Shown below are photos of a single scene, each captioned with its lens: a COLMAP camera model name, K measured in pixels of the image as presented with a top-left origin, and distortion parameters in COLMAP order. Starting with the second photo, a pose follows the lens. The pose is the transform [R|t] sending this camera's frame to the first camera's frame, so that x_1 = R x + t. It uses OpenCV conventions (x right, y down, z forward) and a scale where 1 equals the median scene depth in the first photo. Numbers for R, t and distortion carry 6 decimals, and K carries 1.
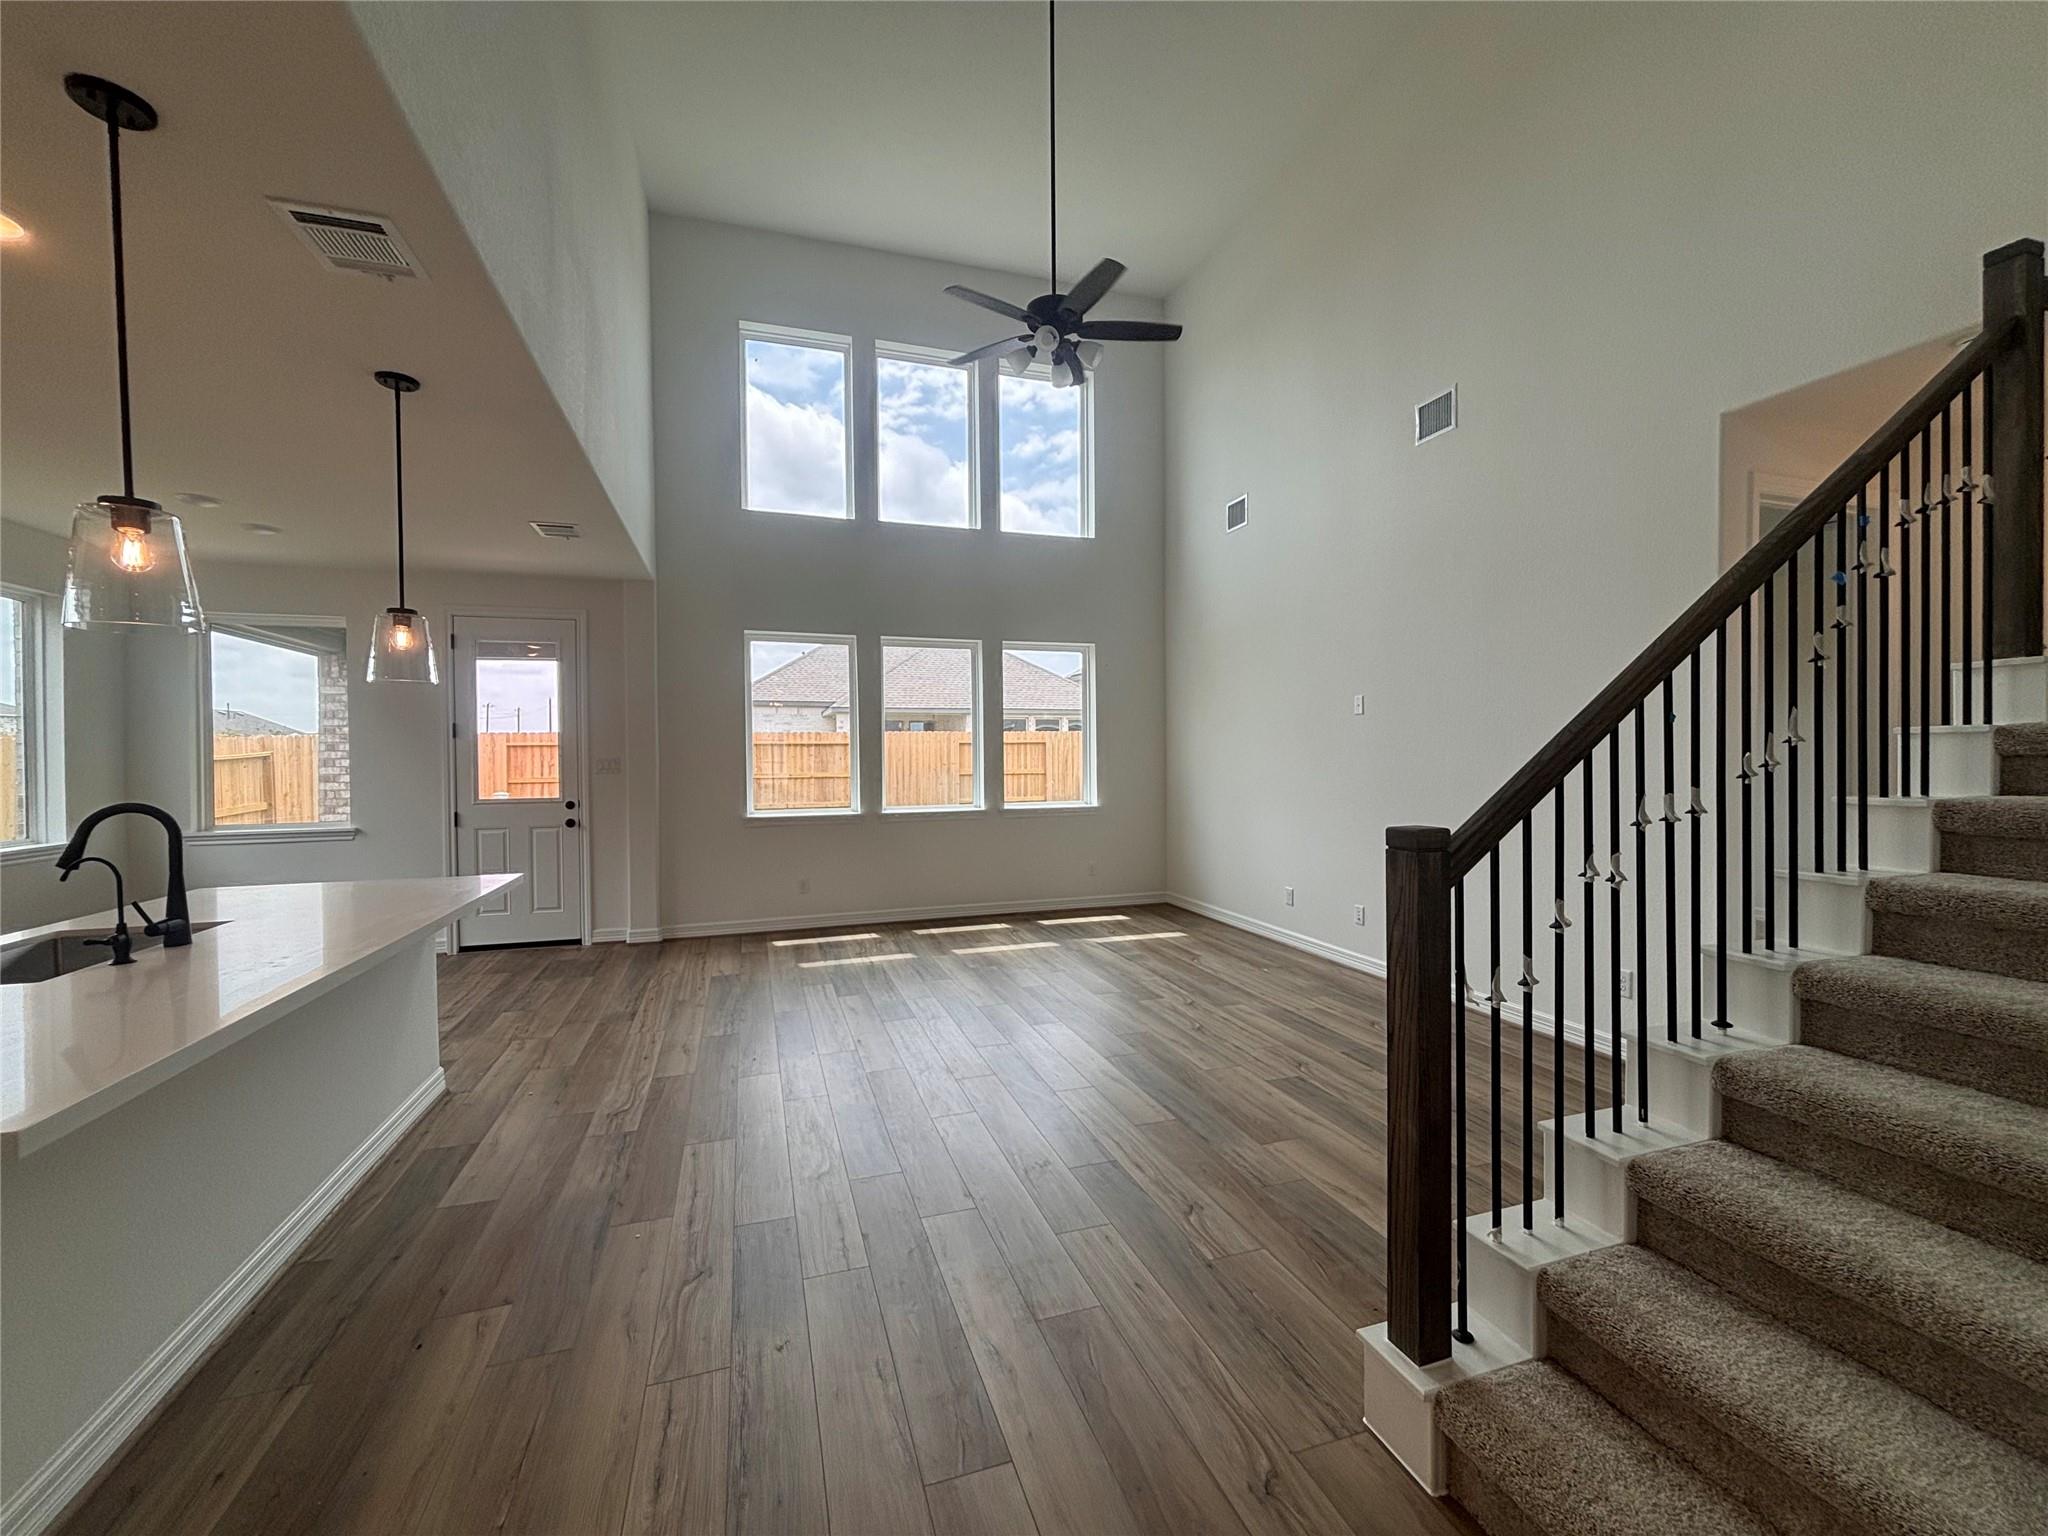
lens RADIAL K [[820.7, 0, 1018.2], [0, 820.7, 761.9], [0, 0, 1]] dist [0.000819, 0.000123]
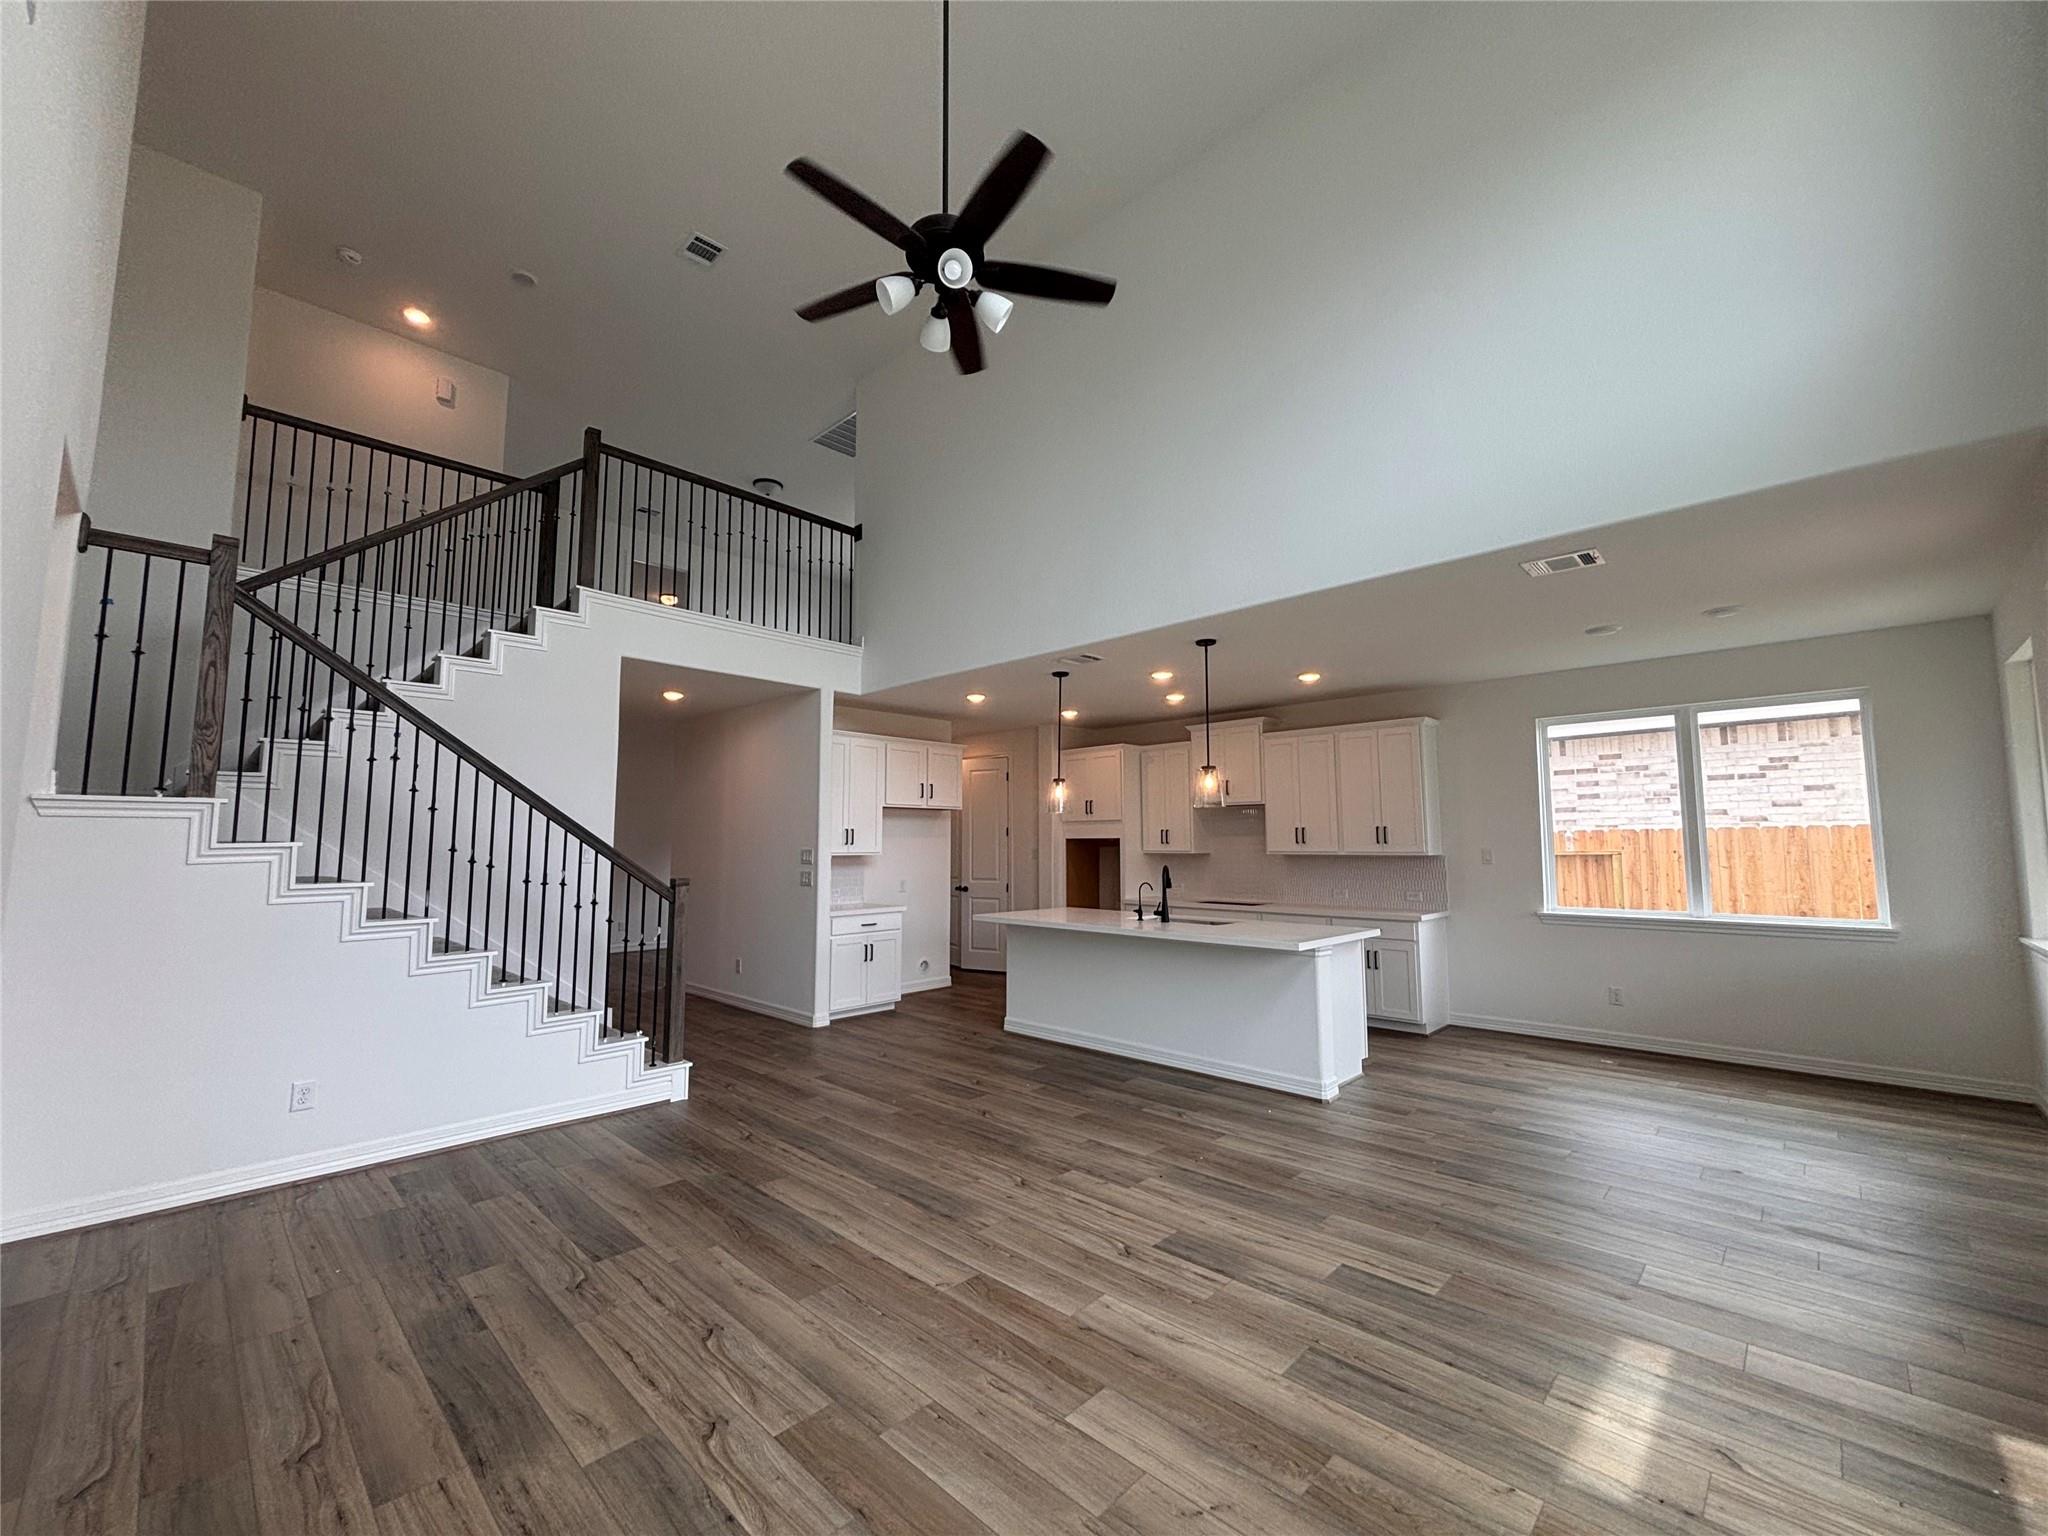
lens RADIAL K [[820.7, 0, 1017.9], [0, 820.7, 769.9], [0, 0, 1]] dist [0.000819, 0.000123]
pose [[-0.885071, -0.030656, -0.464445, 0.310553], [0.006646, 0.996895, -0.078466, -0.026901], [0.465408, -0.072535, -0.882119, 1.648474]]
